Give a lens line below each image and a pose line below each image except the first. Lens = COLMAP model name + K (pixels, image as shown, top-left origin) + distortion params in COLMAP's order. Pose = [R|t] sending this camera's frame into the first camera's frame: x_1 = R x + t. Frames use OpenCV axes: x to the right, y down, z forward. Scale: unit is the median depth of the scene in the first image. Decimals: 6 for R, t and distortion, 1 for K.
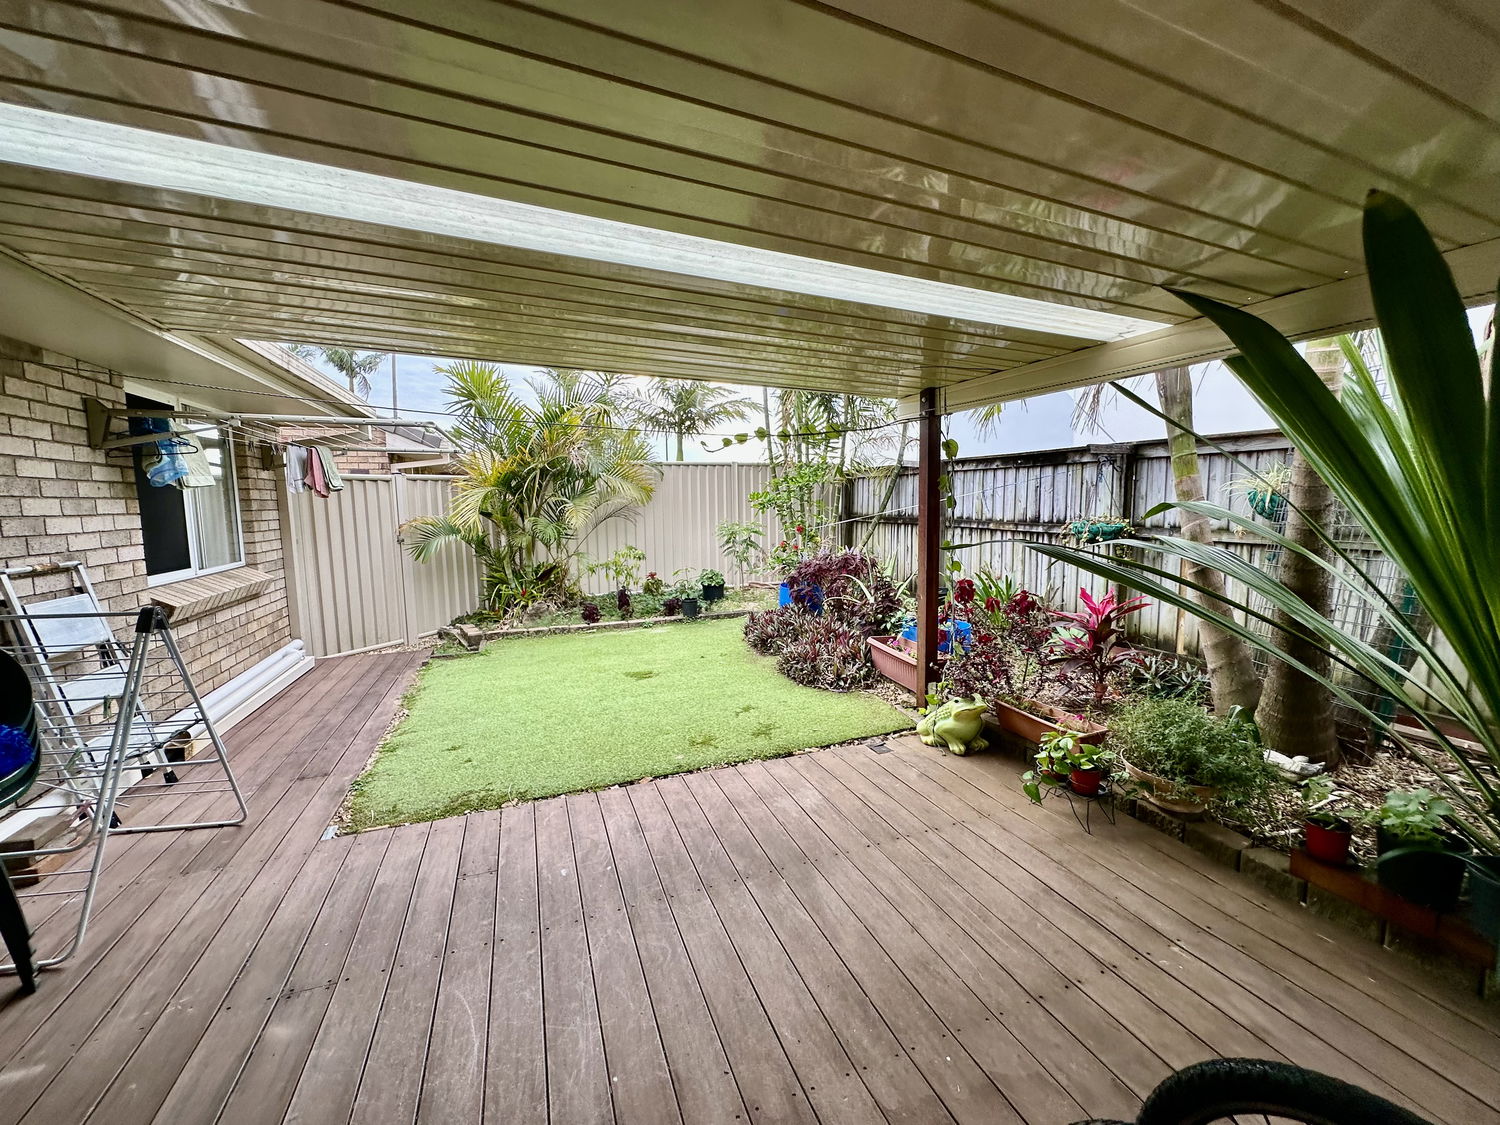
lens RADIAL K [[596.0, 0, 749.4], [0, 596.0, 564.8], [0, 0, 1]] dist [-0.005989, 0.000856]
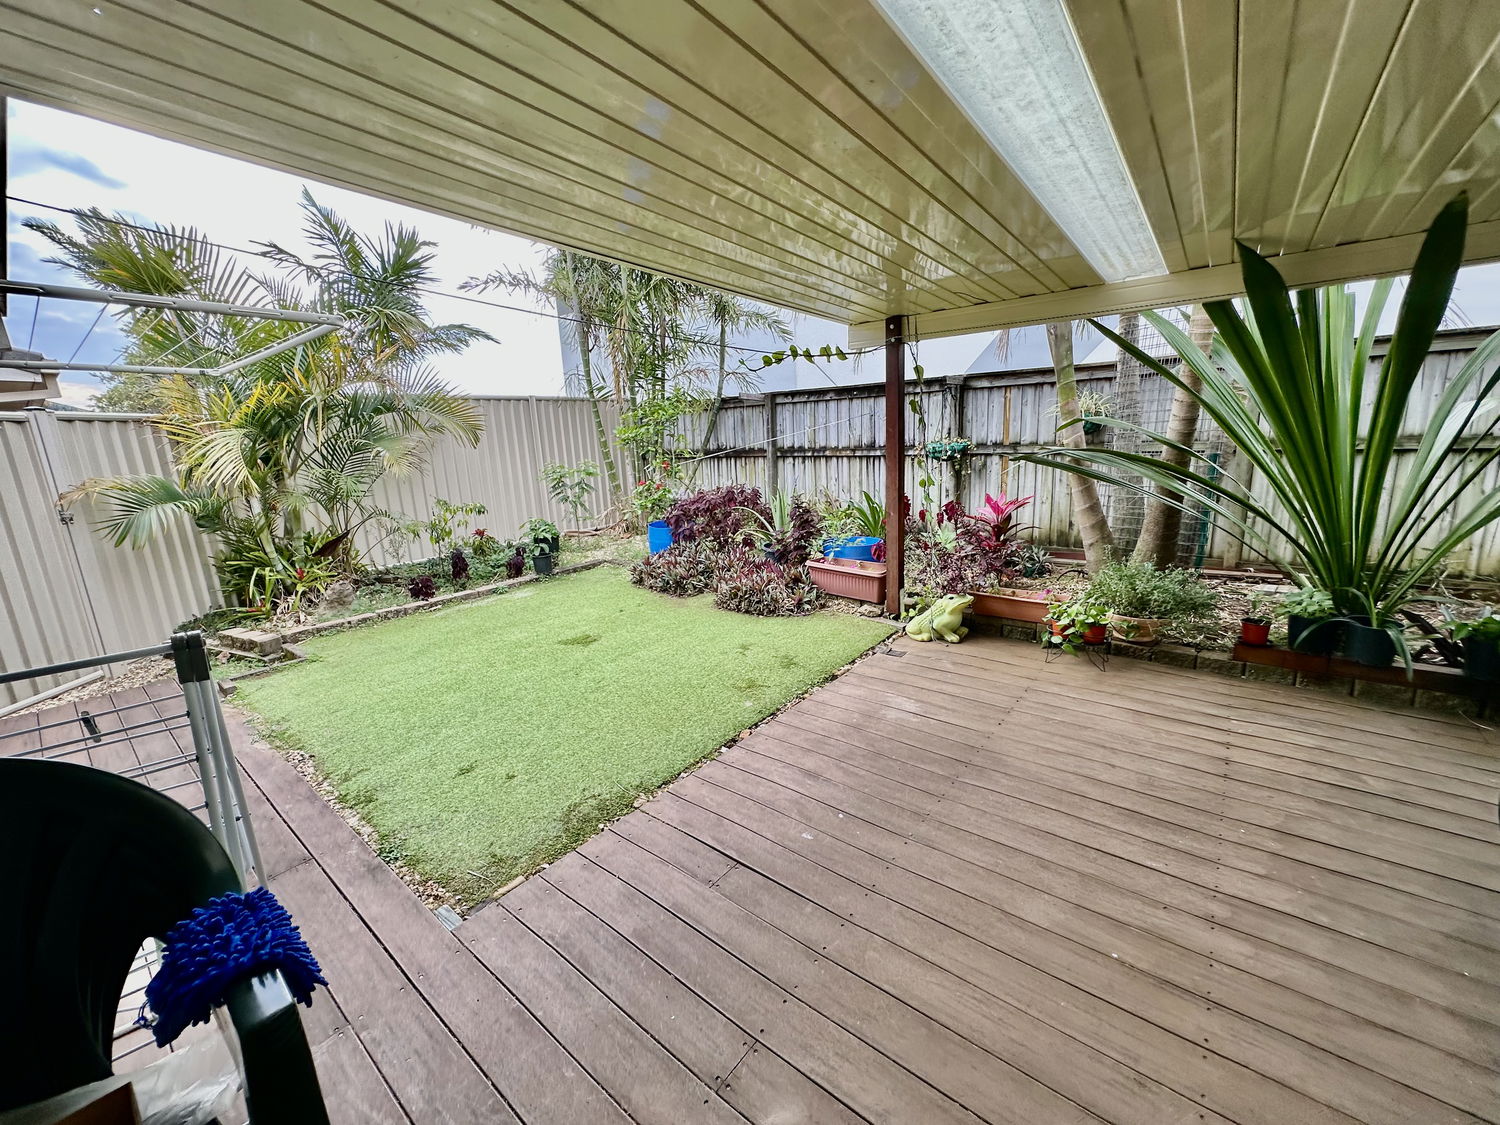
lens RADIAL K [[596.0, 0, 746.5], [0, 596.0, 567.1], [0, 0, 1]] dist [-0.005989, 0.000856]
pose [[0.864686, -0.136358, 0.483451, -0.418581], [0.088732, 0.988778, 0.120182, -0.003500], [-0.494413, -0.061022, 0.867082, 0.152720]]
